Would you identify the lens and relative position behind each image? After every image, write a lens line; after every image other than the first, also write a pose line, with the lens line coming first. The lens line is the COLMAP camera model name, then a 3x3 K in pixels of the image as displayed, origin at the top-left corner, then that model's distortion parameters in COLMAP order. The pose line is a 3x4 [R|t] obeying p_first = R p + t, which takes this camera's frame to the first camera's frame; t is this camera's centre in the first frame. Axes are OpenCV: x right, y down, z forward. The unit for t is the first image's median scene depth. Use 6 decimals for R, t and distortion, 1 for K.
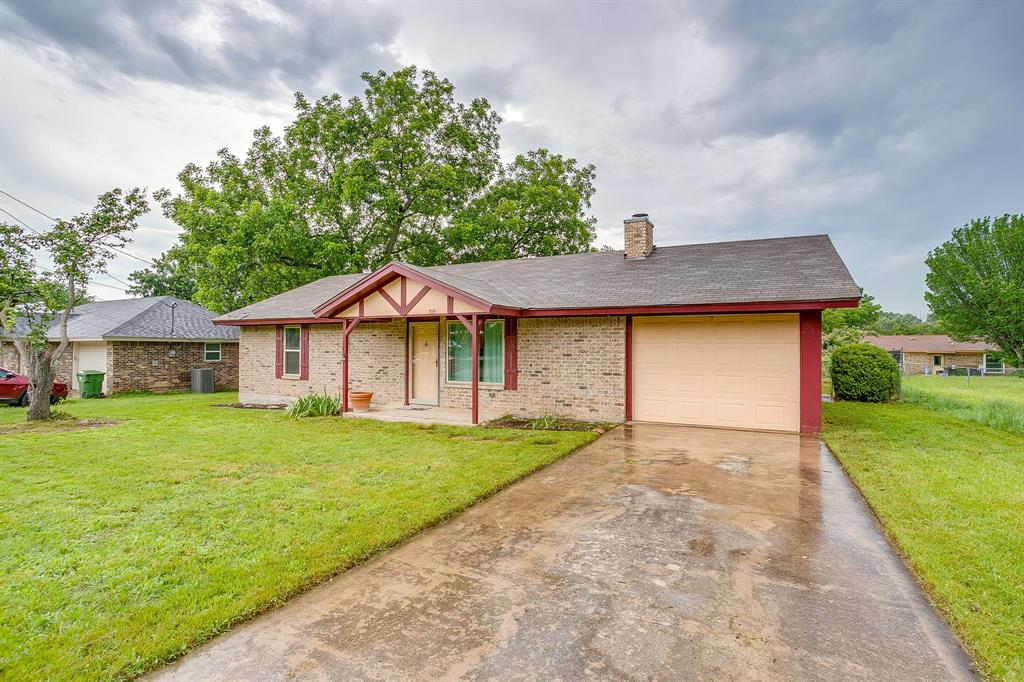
lens RADIAL K [[503.7, 0, 509.5], [0, 503.7, 344.8], [0, 0, 1]] dist [-0.051245, 0.032181]
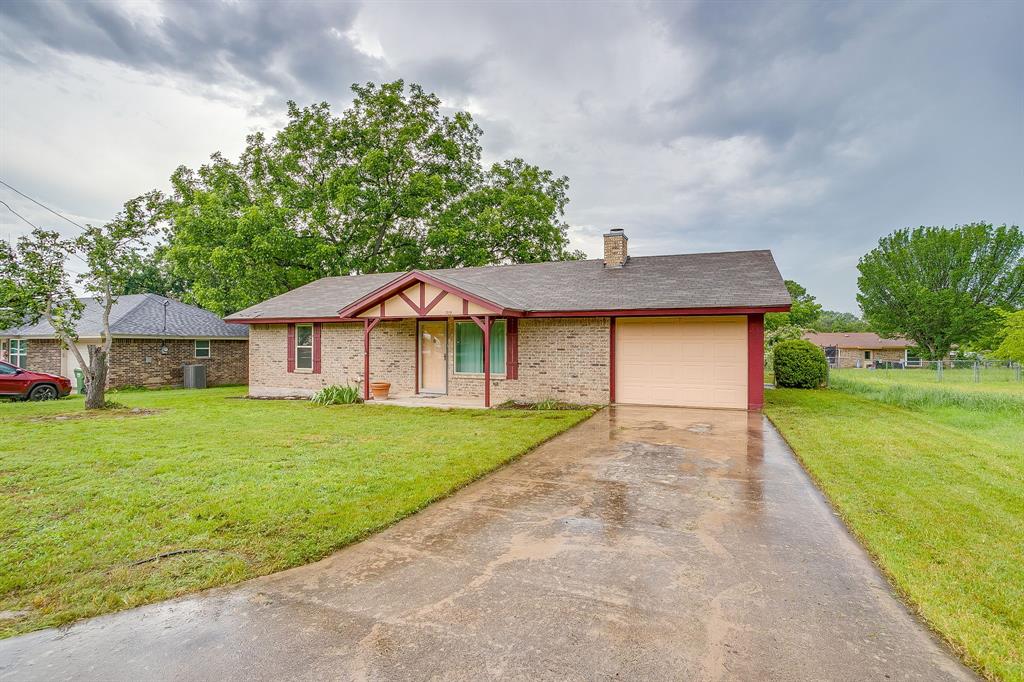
lens RADIAL K [[509.3, 0, 510.1], [0, 509.3, 344.5], [0, 0, 1]] dist [-0.050391, 0.033393]
pose [[0.996368, -0.001755, 0.085133, -0.088759], [0.001344, 0.999987, 0.004892, 0.001822], [-0.085140, -0.004760, 0.996358, -0.158412]]
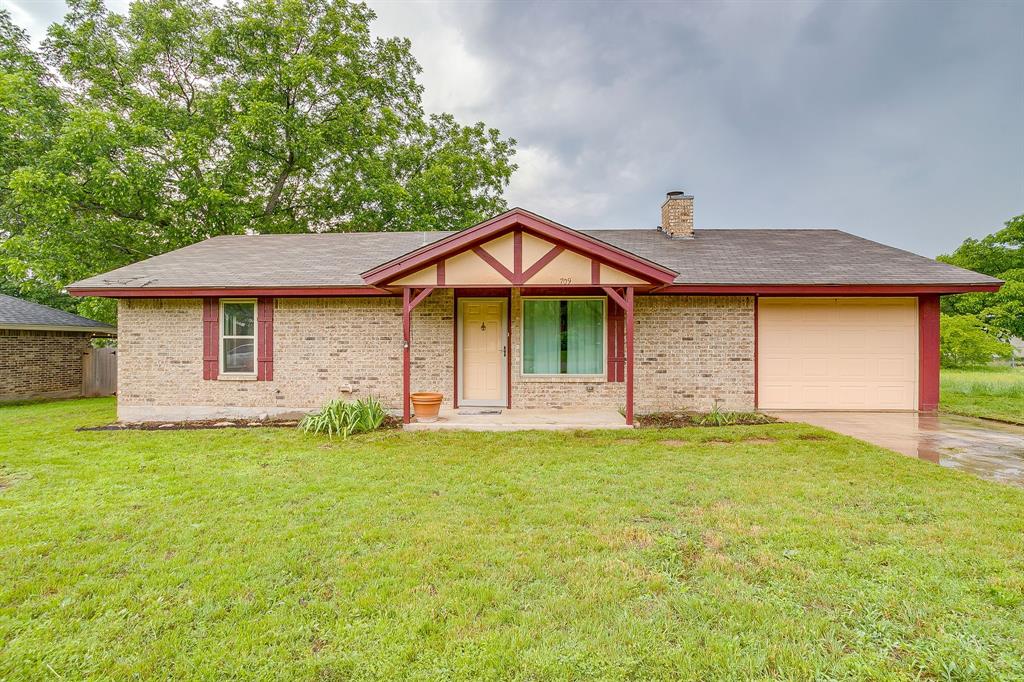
lens RADIAL K [[507.9, 0, 501.3], [0, 507.9, 340.7], [0, 0, 1]] dist [-0.057312, 0.033967]
pose [[0.905529, -0.004067, 0.424266, -0.445490], [0.001023, 0.999972, 0.007401, 0.013266], [-0.424284, -0.006268, 0.905507, 0.278972]]
